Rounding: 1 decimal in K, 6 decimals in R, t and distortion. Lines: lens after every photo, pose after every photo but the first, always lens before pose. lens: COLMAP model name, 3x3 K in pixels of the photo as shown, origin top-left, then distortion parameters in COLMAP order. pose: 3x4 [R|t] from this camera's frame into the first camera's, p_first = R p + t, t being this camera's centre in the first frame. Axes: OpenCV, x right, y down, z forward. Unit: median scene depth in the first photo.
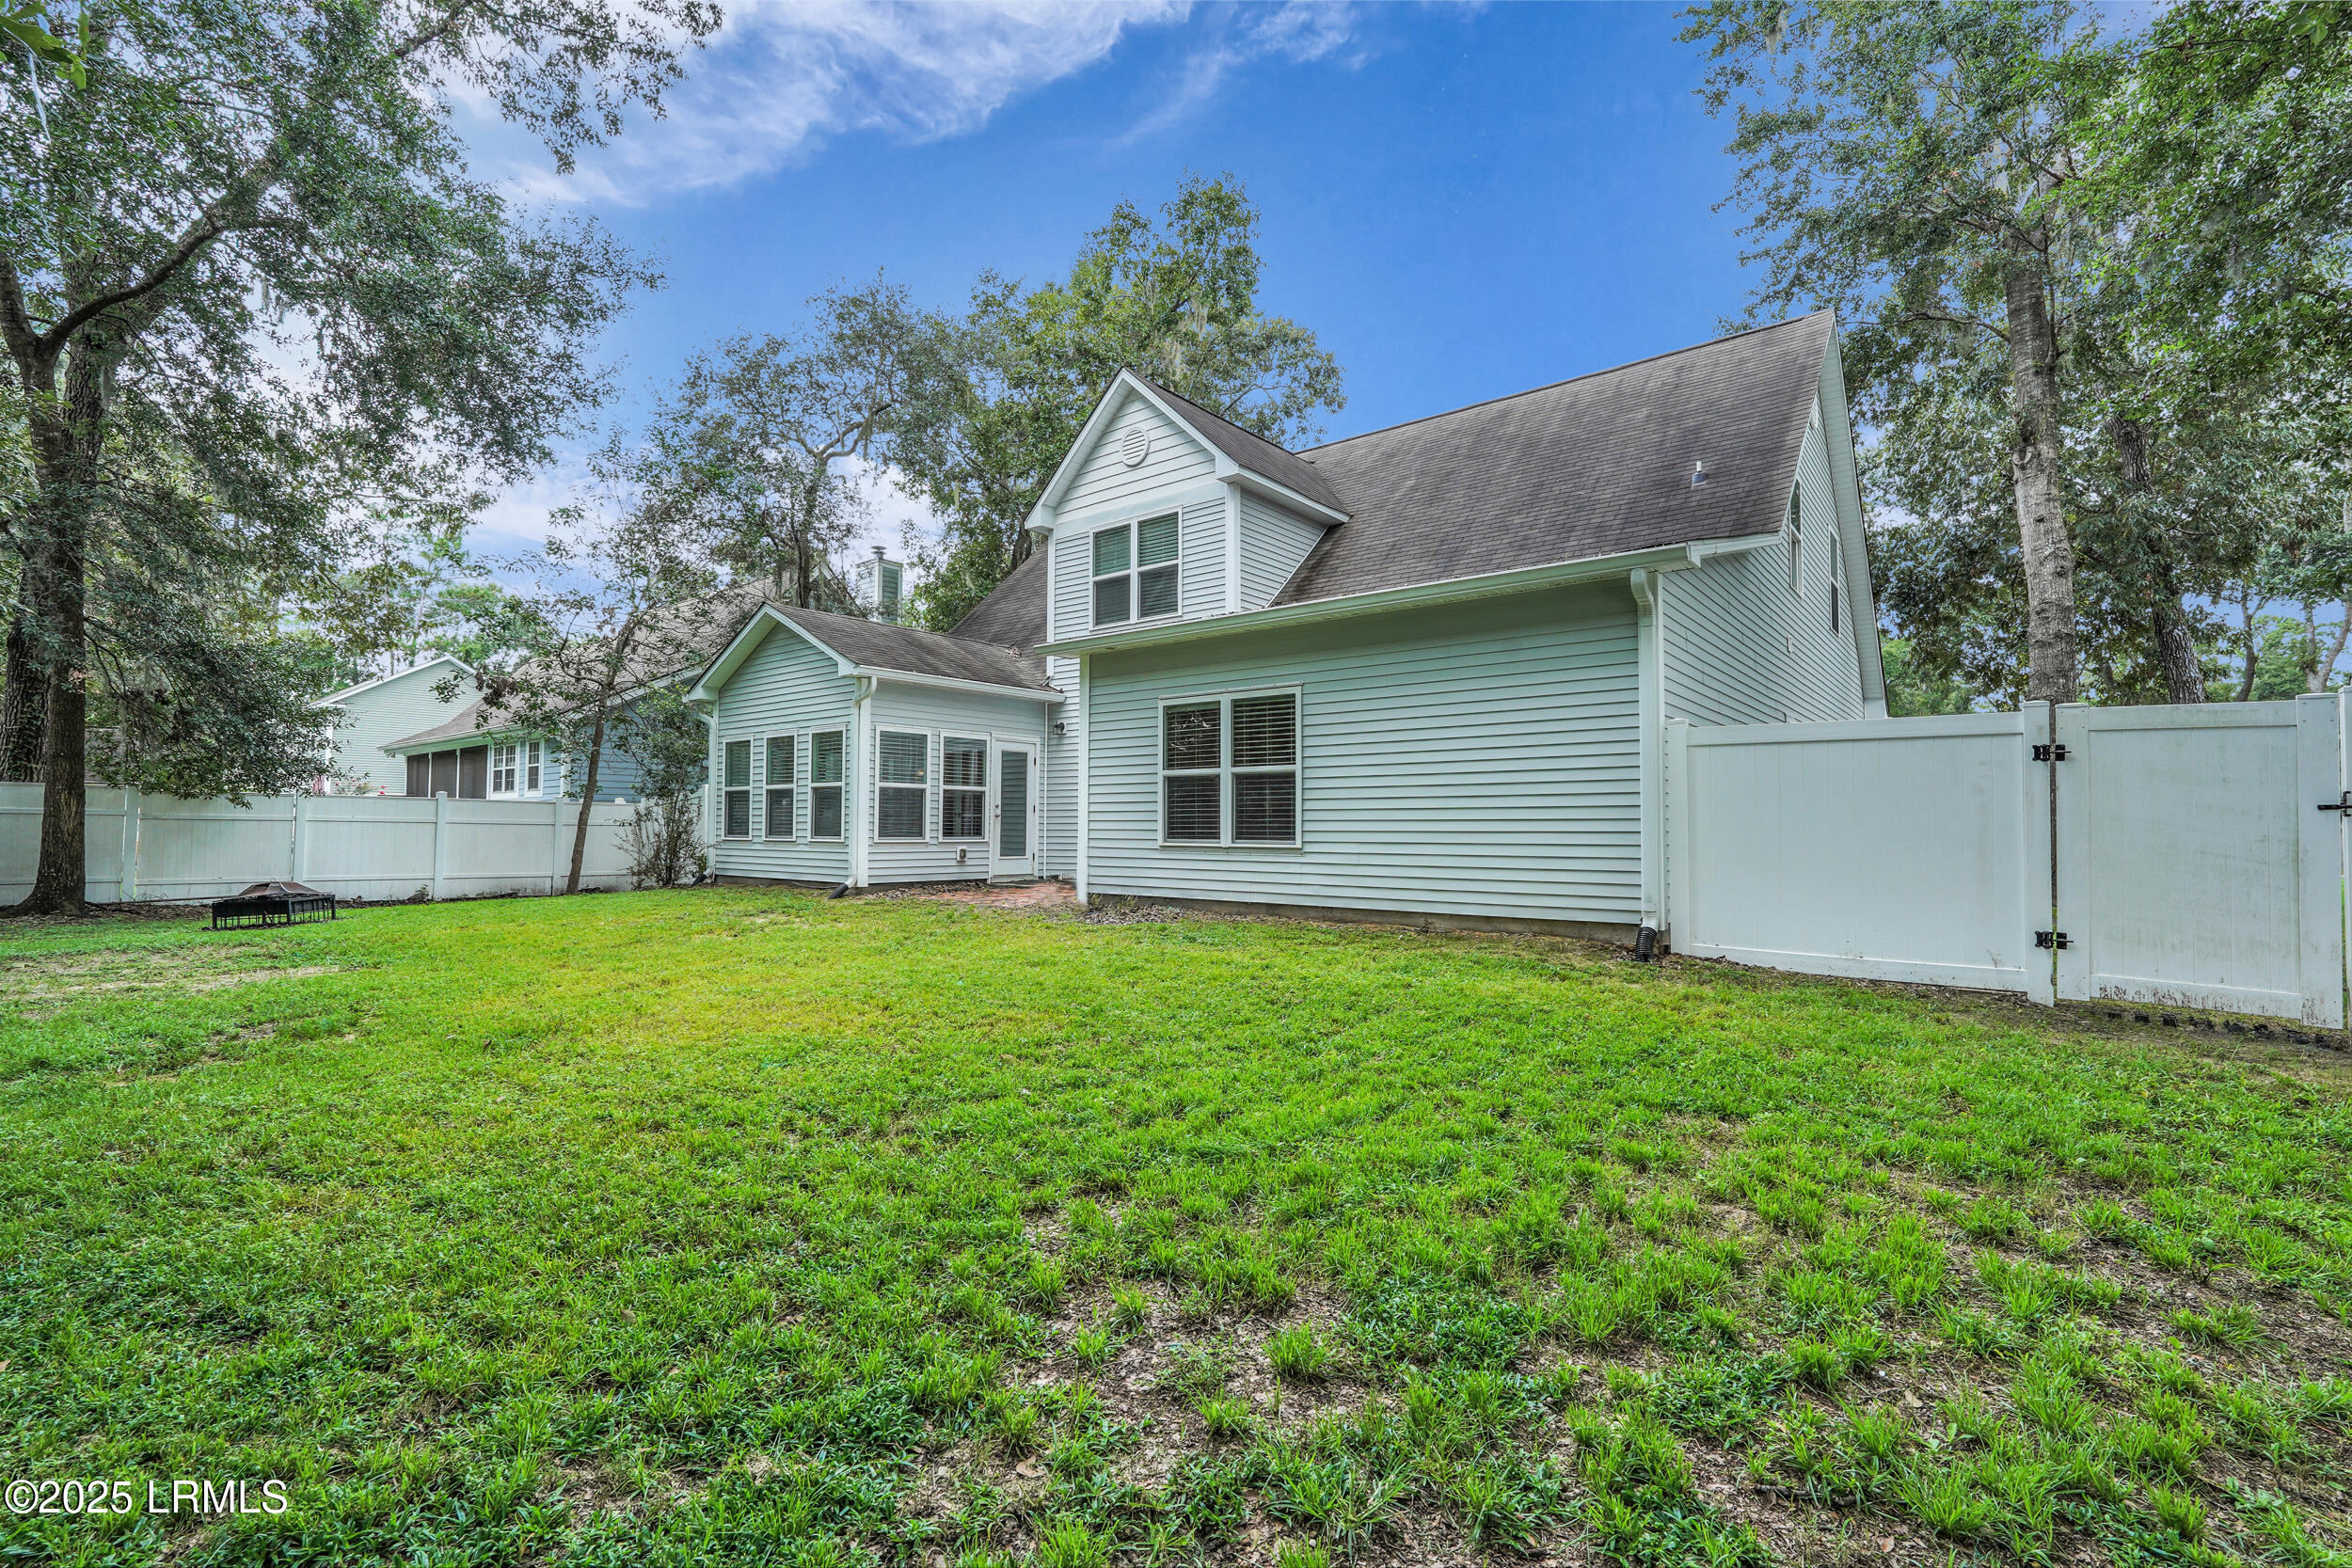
lens RADIAL K [[1024.5, 0, 1170.8], [0, 1024.5, 792.3], [0, 0, 1]] dist [-0.004549, 0.001322]
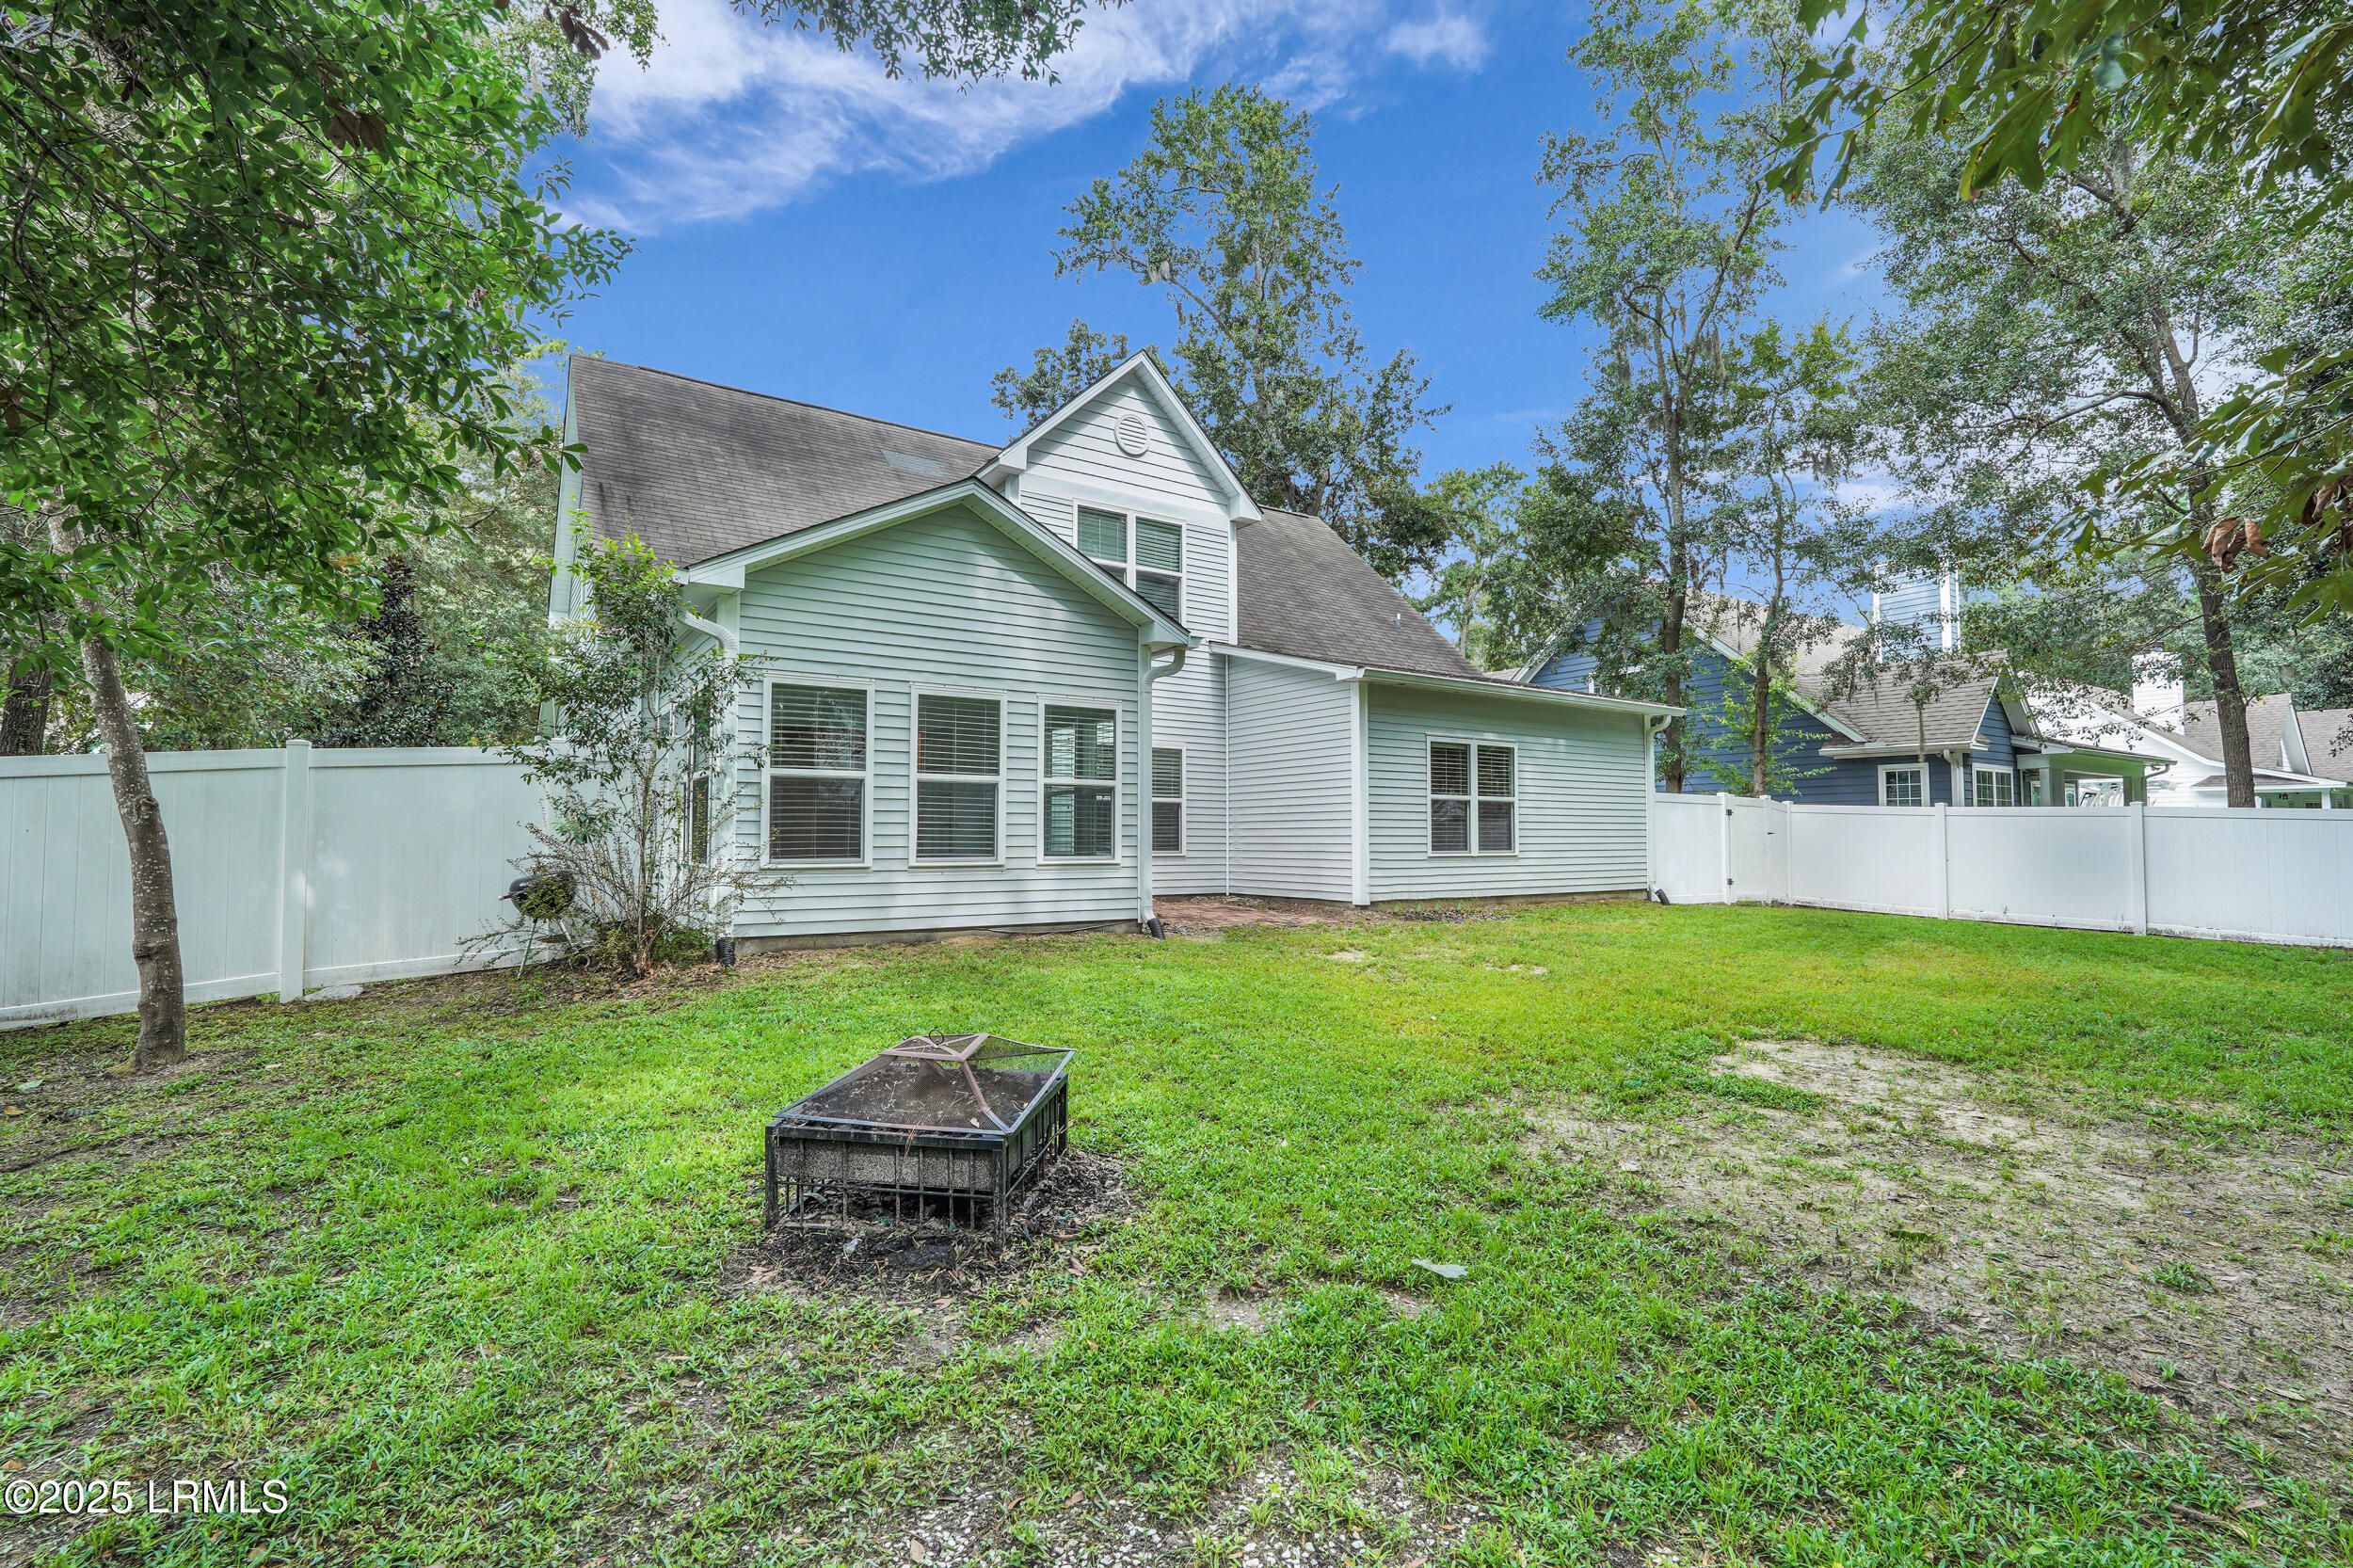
lens RADIAL K [[1025.0, 0, 1181.0], [0, 1025.0, 781.0], [0, 0, 1]] dist [-0.004549, 0.001322]
pose [[0.275981, 0.057623, 0.959434, -1.017060], [-0.031473, 0.998208, -0.050898, 0.027919], [-0.960648, -0.016150, 0.277300, 0.778713]]
